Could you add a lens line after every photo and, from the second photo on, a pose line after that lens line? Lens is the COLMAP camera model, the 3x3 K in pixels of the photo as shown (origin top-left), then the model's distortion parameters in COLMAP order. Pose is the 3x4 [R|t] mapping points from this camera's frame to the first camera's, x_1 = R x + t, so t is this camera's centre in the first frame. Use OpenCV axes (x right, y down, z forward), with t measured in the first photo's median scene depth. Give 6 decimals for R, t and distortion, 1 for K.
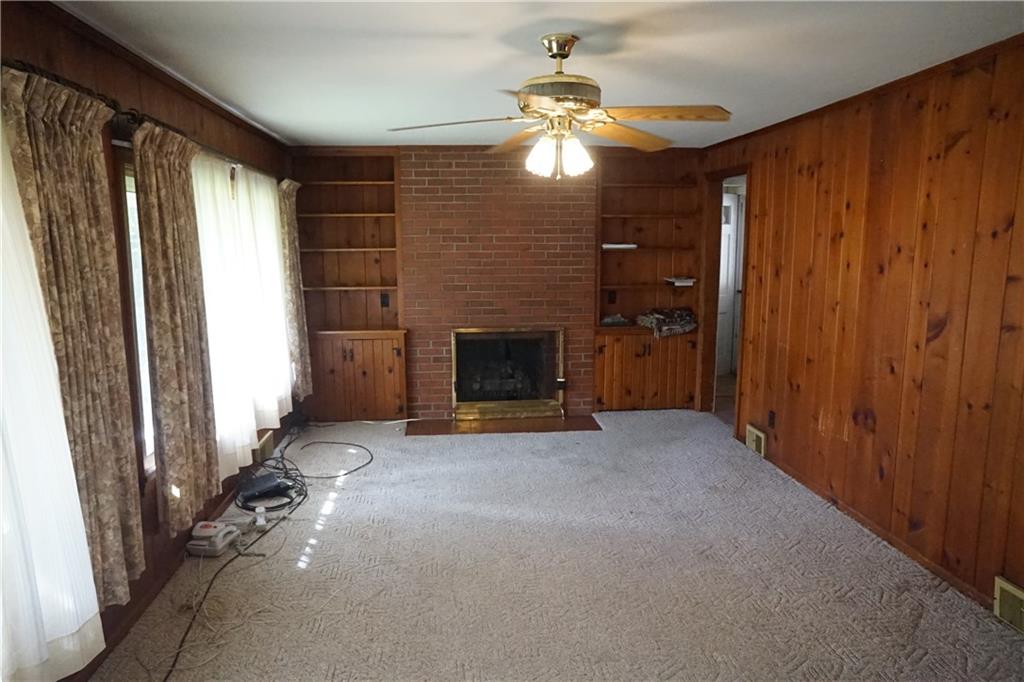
lens RADIAL K [[691.9, 0, 497.3], [0, 691.9, 345.1], [0, 0, 1]] dist [-0.063693, 0.095947]
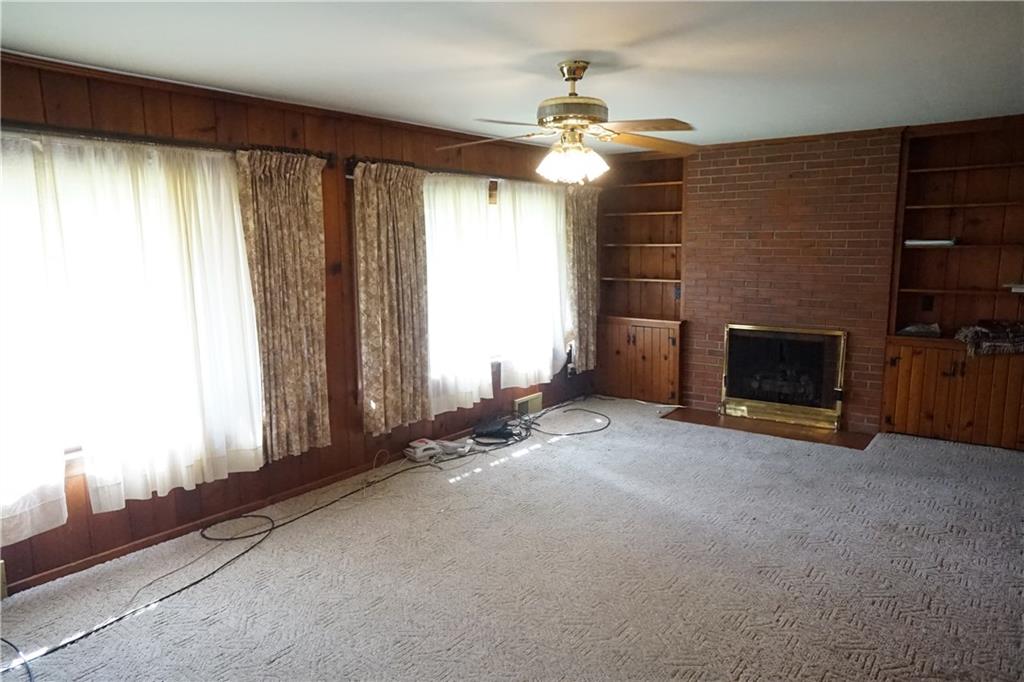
lens RADIAL K [[691.9, 0, 497.3], [0, 691.9, 345.1], [0, 0, 1]] dist [-0.063693, 0.095947]
pose [[0.741561, 0.100486, -0.663318, 0.363801], [-0.095162, 0.994477, 0.044267, -0.005314], [0.664102, 0.030296, 0.747028, 0.023772]]
